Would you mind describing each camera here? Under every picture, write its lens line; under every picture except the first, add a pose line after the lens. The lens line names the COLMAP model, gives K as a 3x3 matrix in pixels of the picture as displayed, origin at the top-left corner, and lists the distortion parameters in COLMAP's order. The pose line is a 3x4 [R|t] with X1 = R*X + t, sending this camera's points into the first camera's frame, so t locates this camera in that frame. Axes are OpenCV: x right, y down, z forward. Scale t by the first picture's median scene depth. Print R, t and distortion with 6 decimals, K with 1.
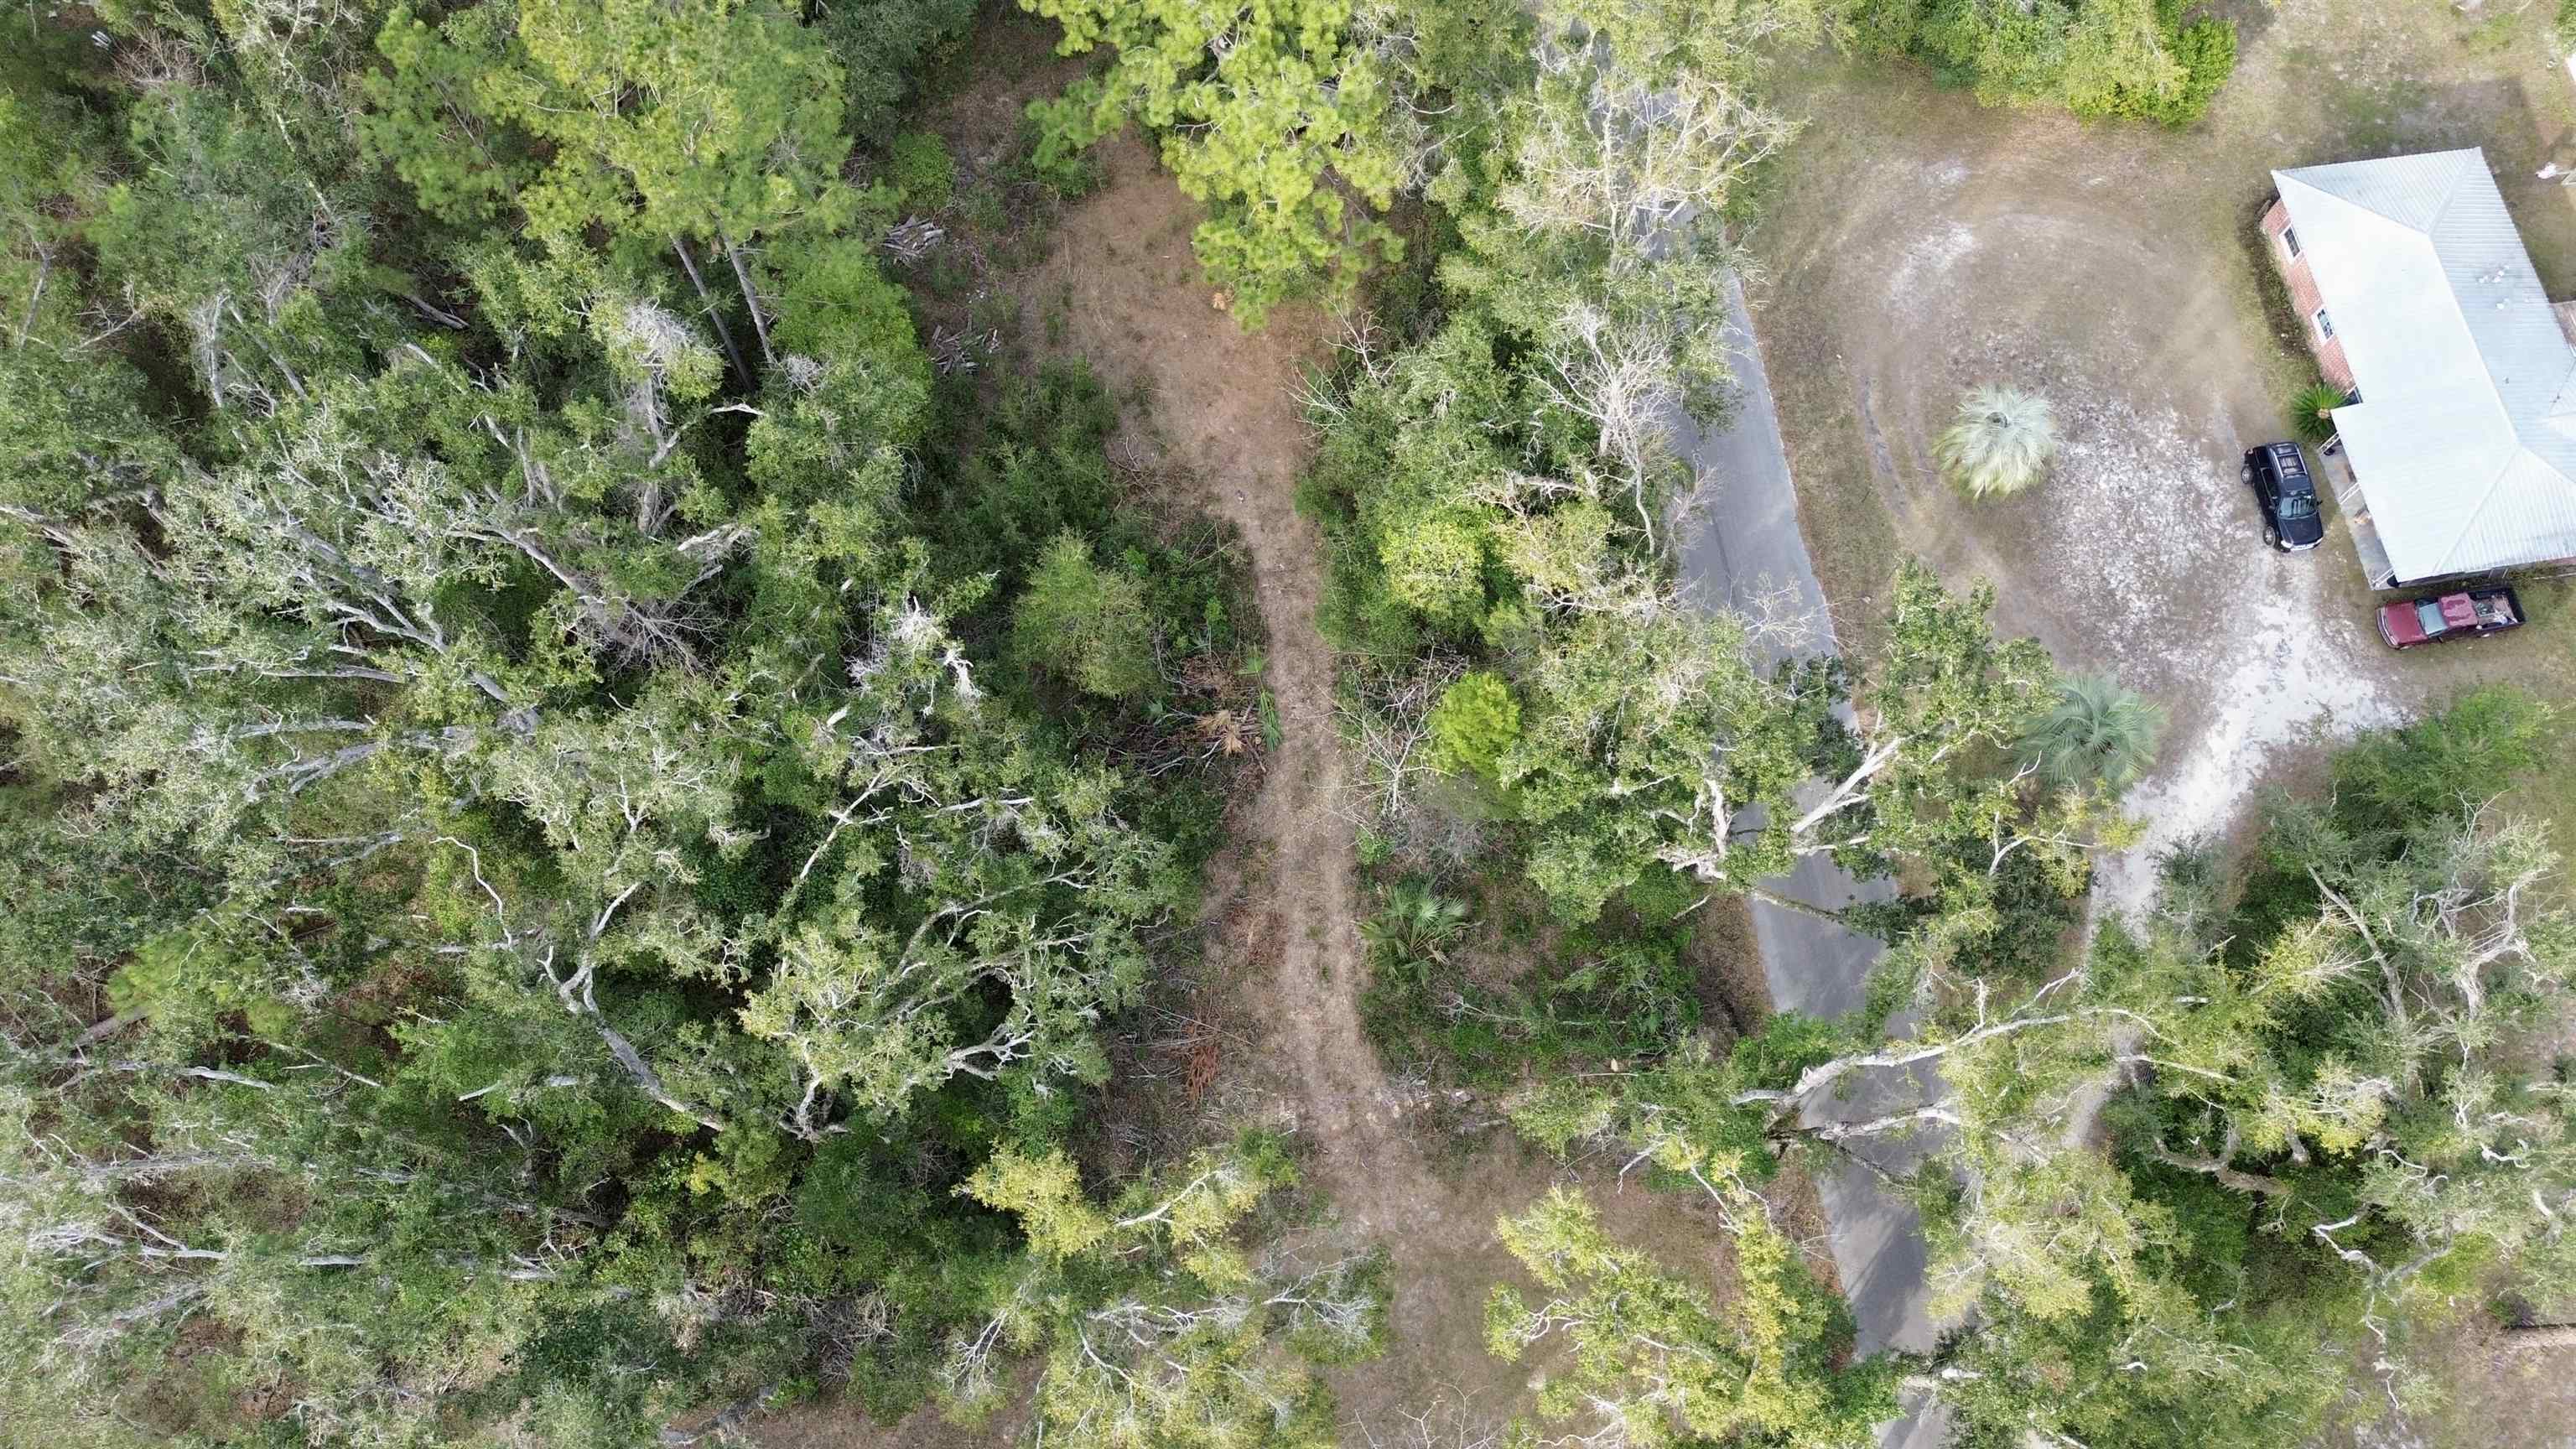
lens RADIAL K [[1814.6, 0, 1295.2], [0, 1814.6, 719.8], [0, 0, 1]] dist [0.076574, -0.073772]
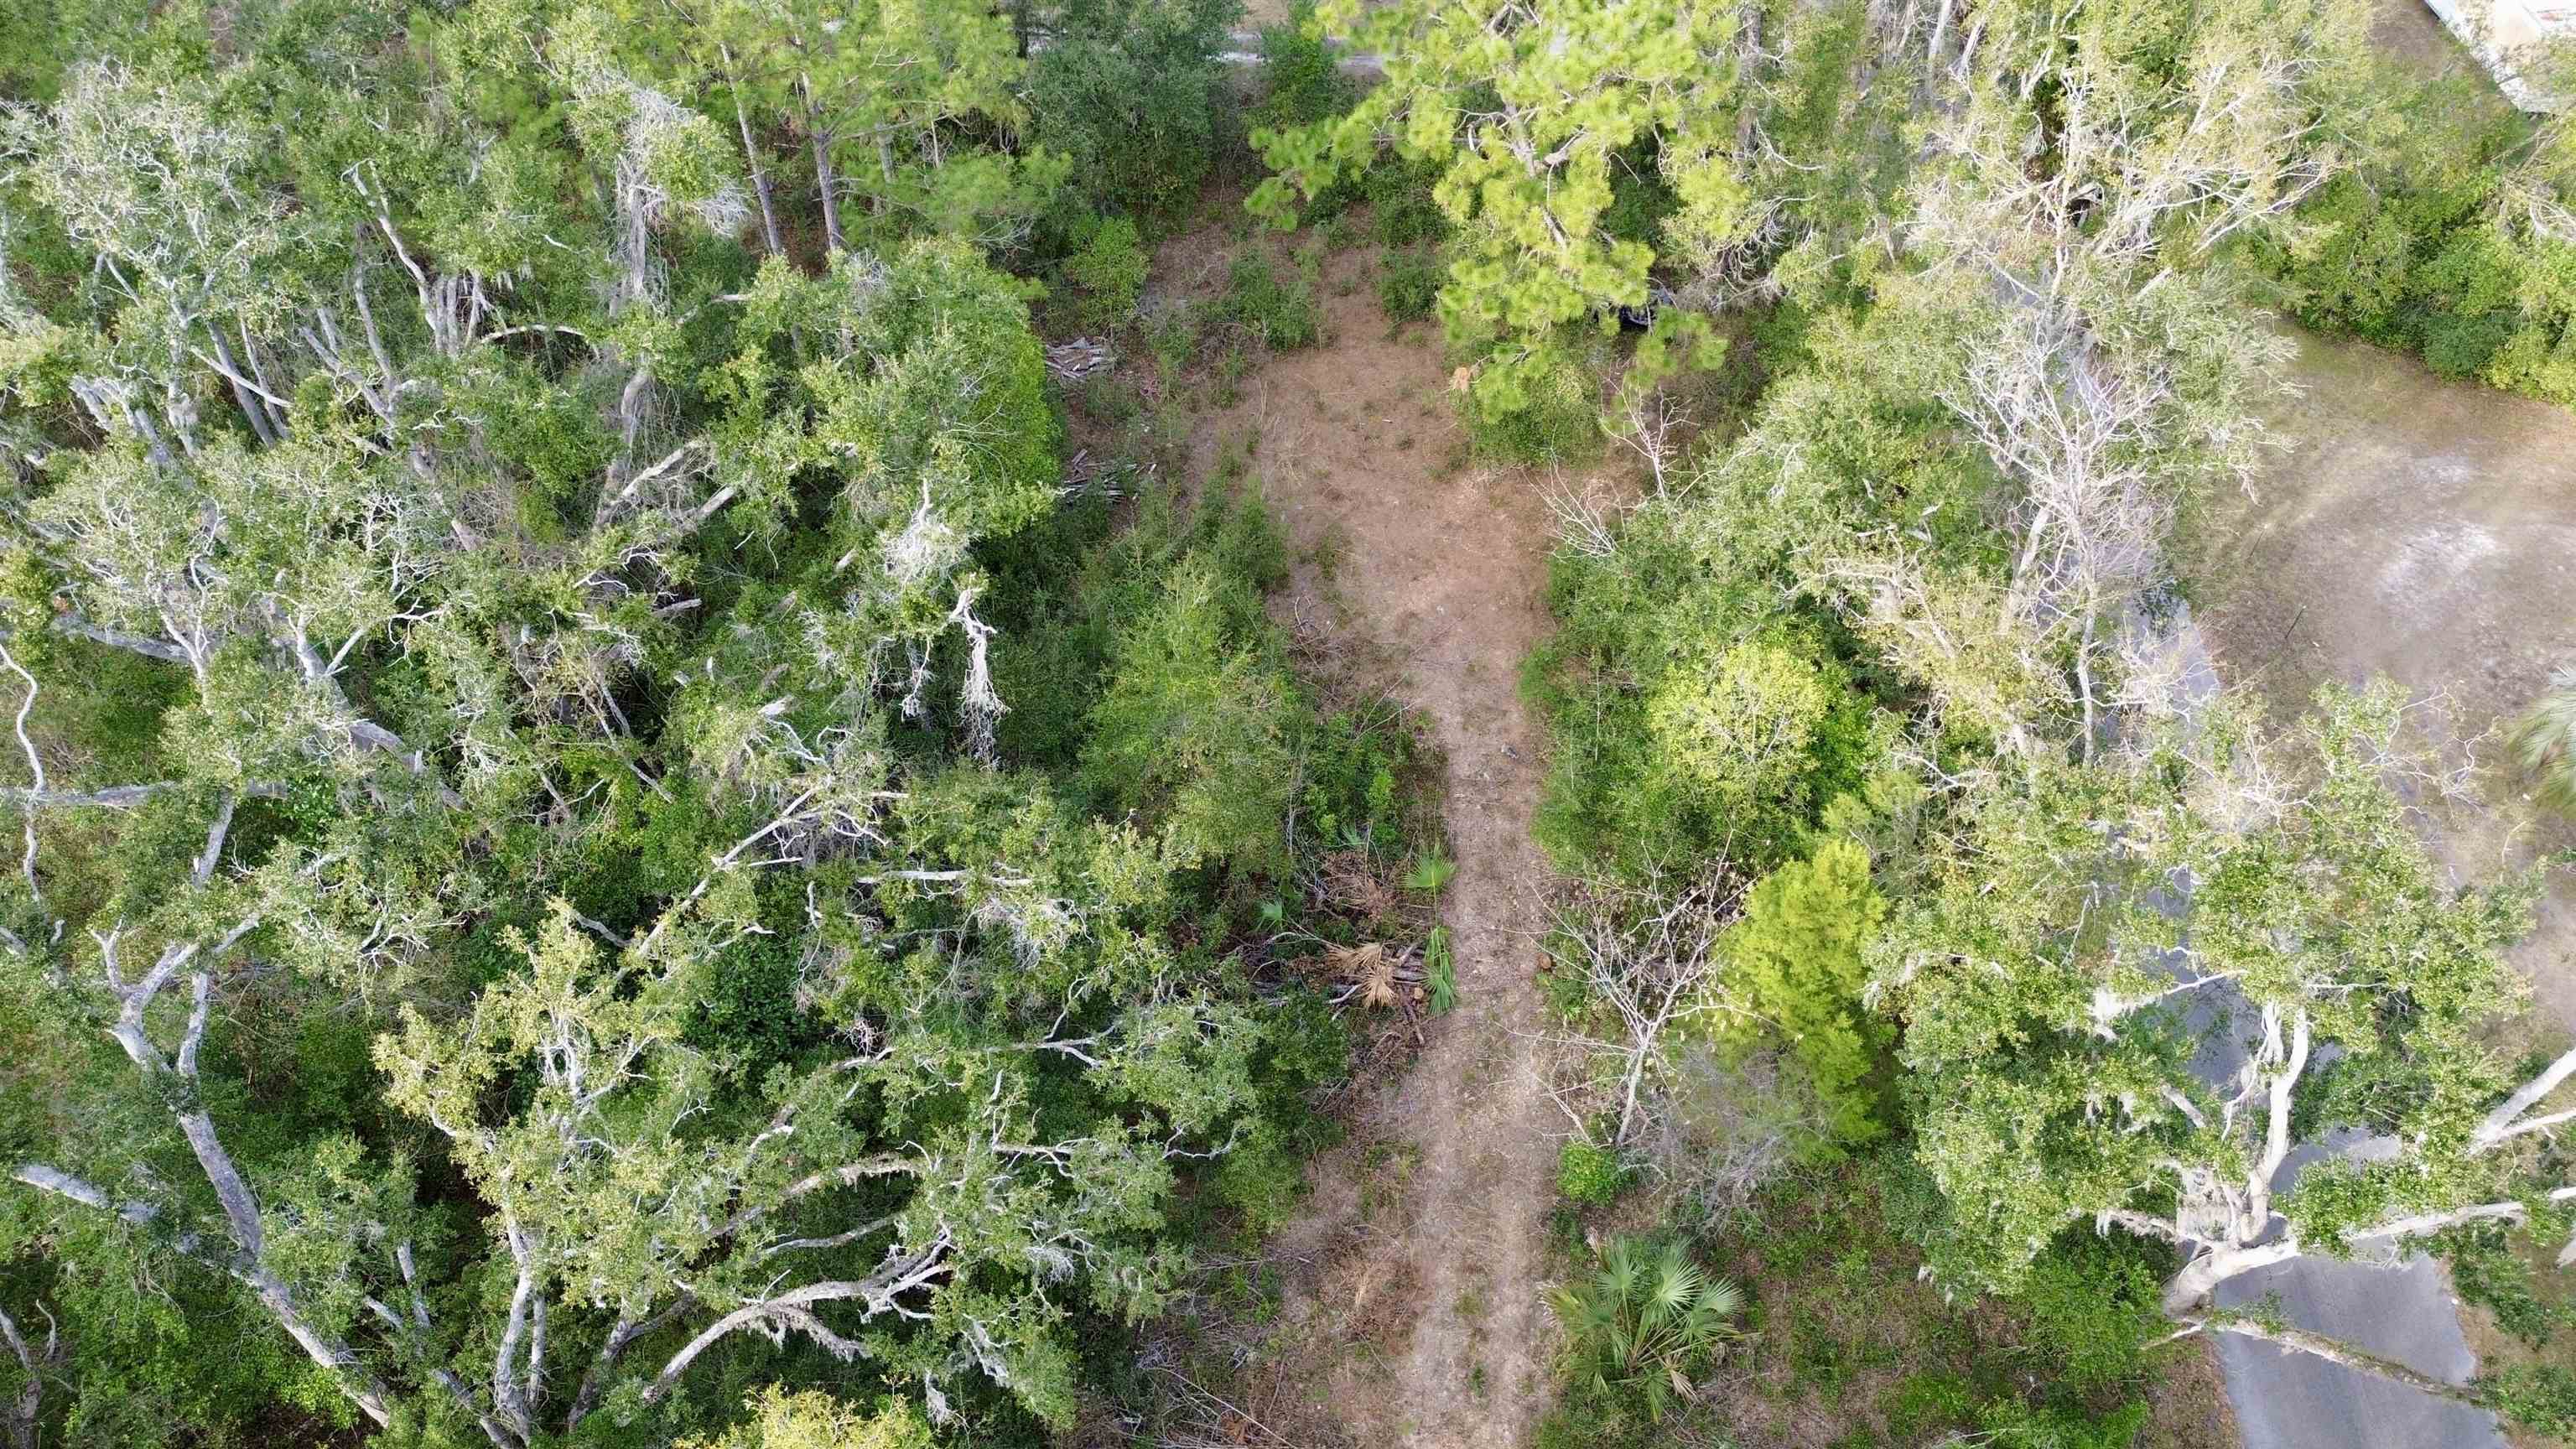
lens RADIAL K [[1814.6, 0, 1295.2], [0, 1814.6, 719.8], [0, 0, 1]] dist [0.076574, -0.073772]
pose [[0.983653, 0.145310, -0.106356, -0.009450], [-0.172843, 0.927571, -0.331265, 0.144549], [0.050517, 0.344233, 0.937524, 0.363724]]
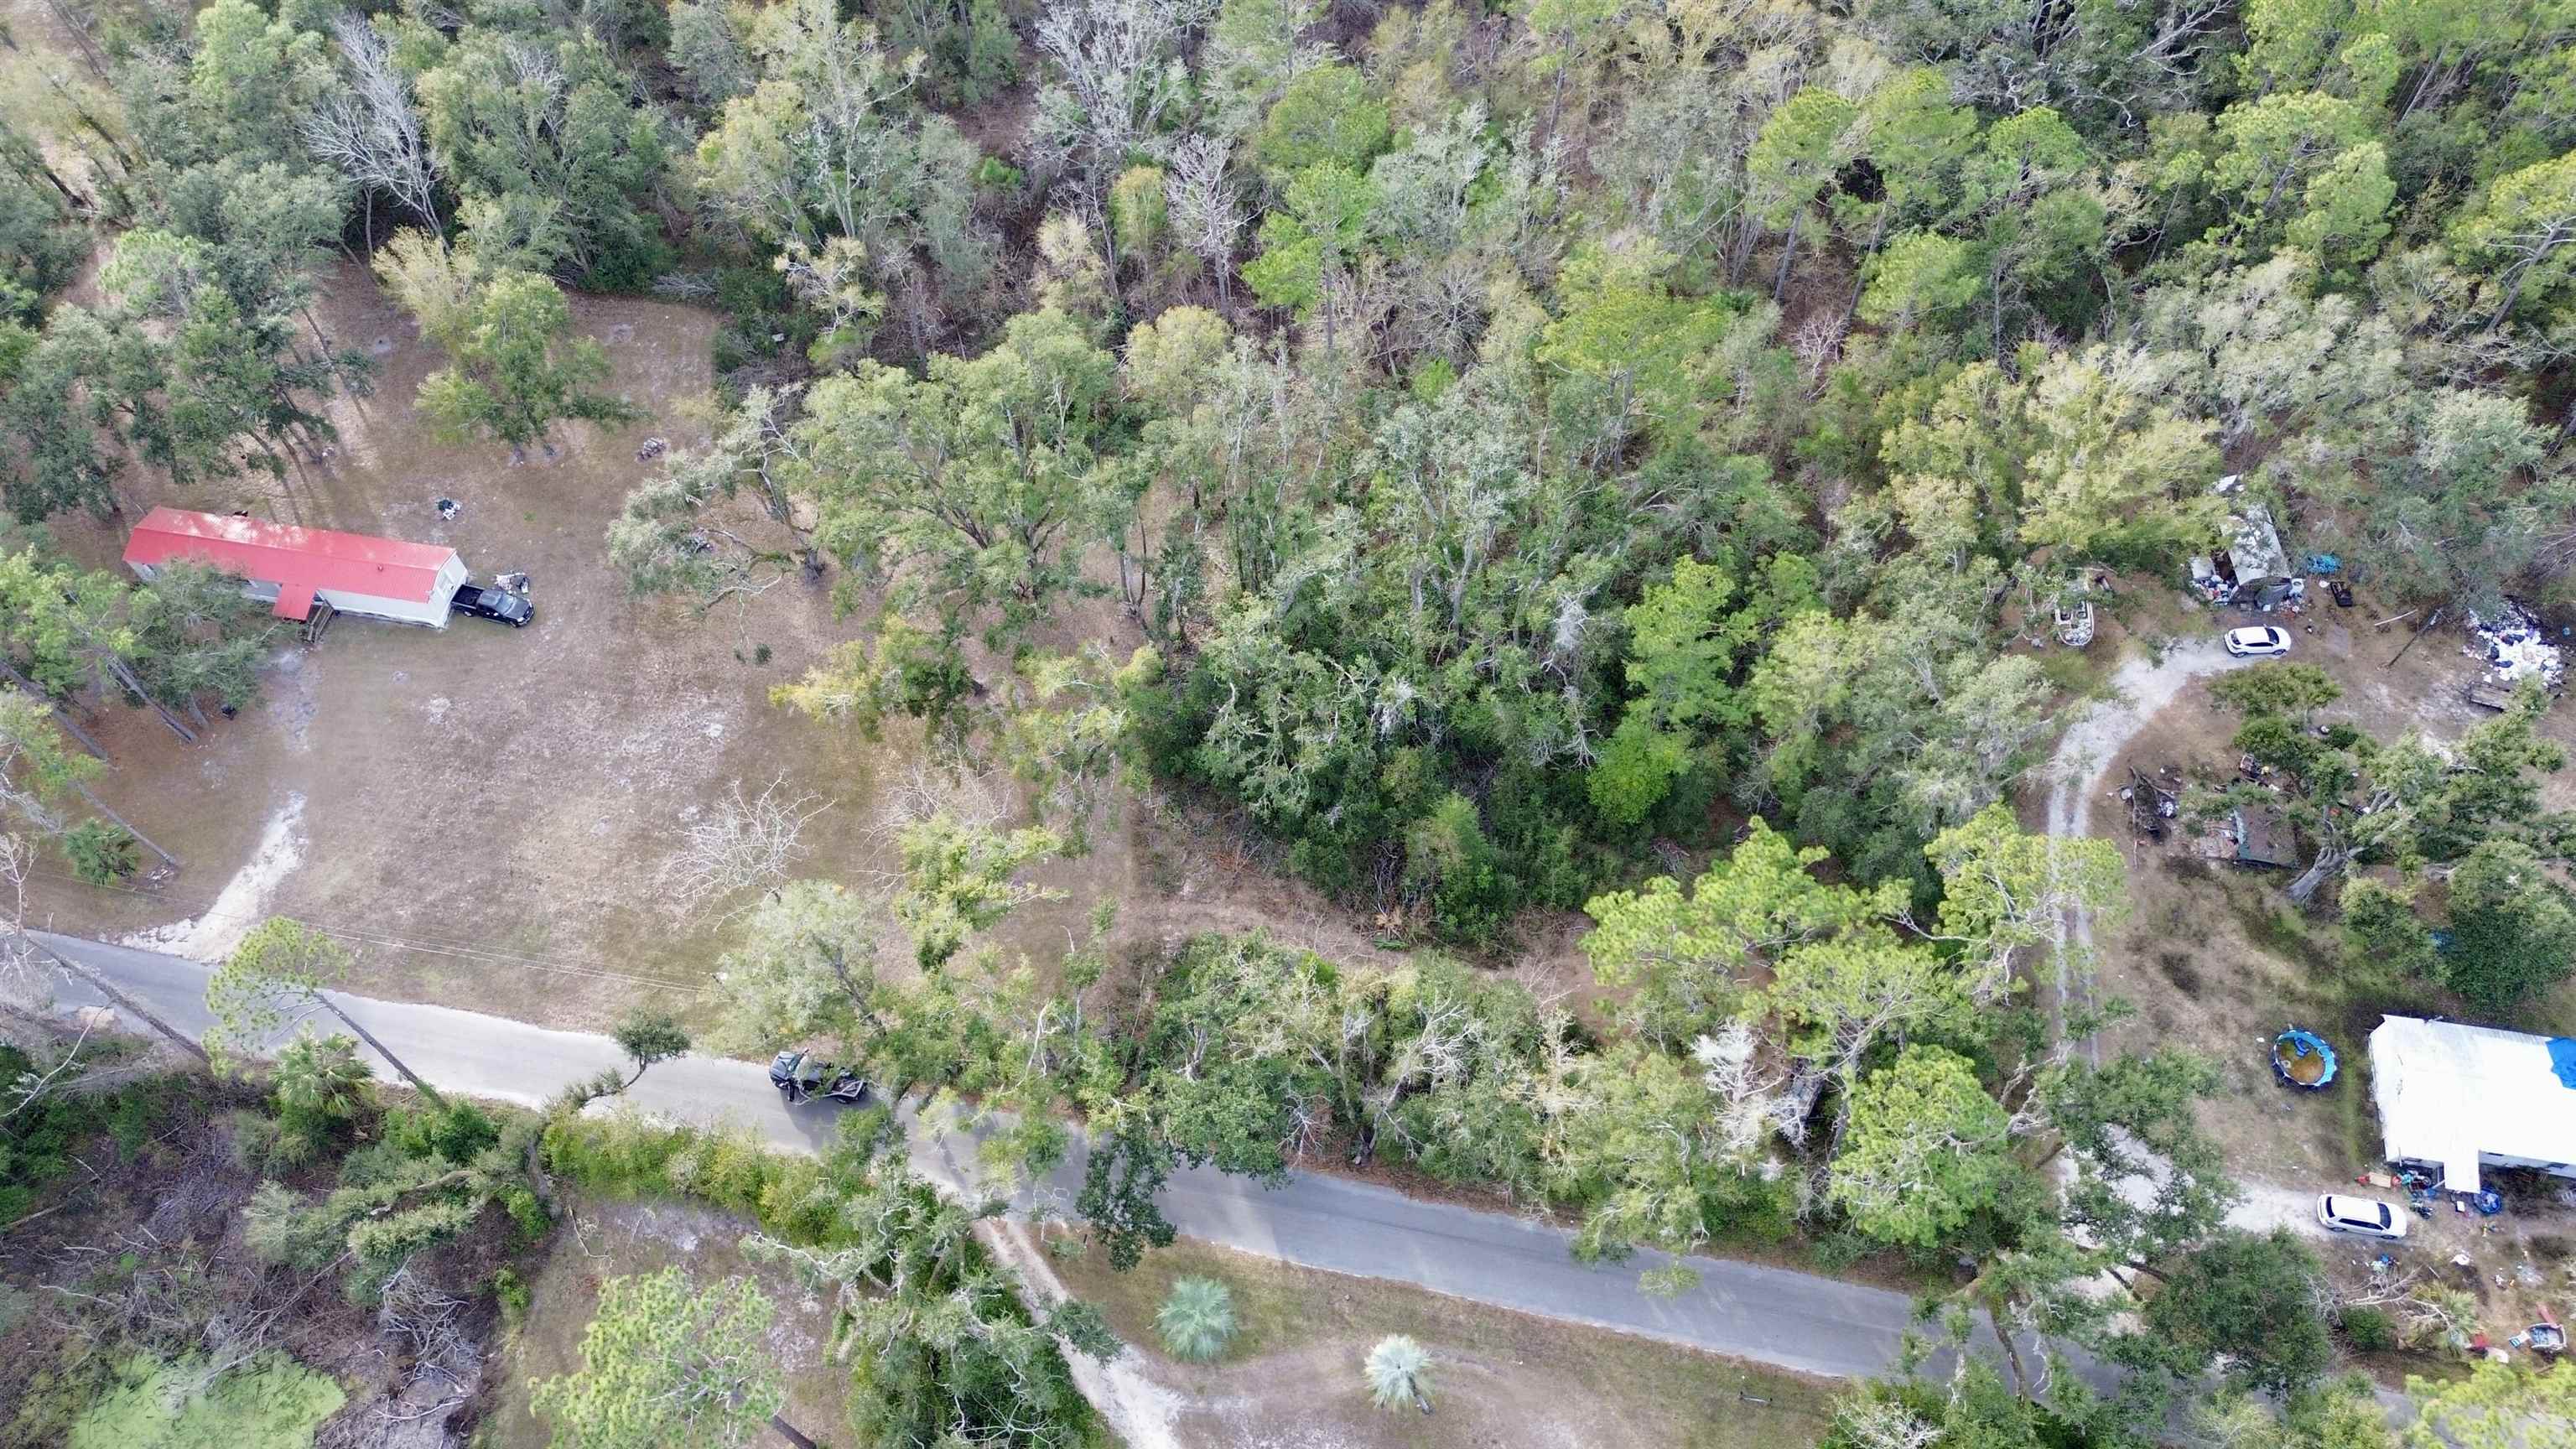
lens RADIAL K [[1814.6, 0, 1295.2], [0, 1814.6, 719.8], [0, 0, 1]] dist [0.076574, -0.073772]
pose [[-0.344569, 0.788999, -0.508678, 0.774066], [-0.869548, -0.064045, 0.489677, -0.803247], [0.353776, 0.611048, 0.708141, -0.450446]]
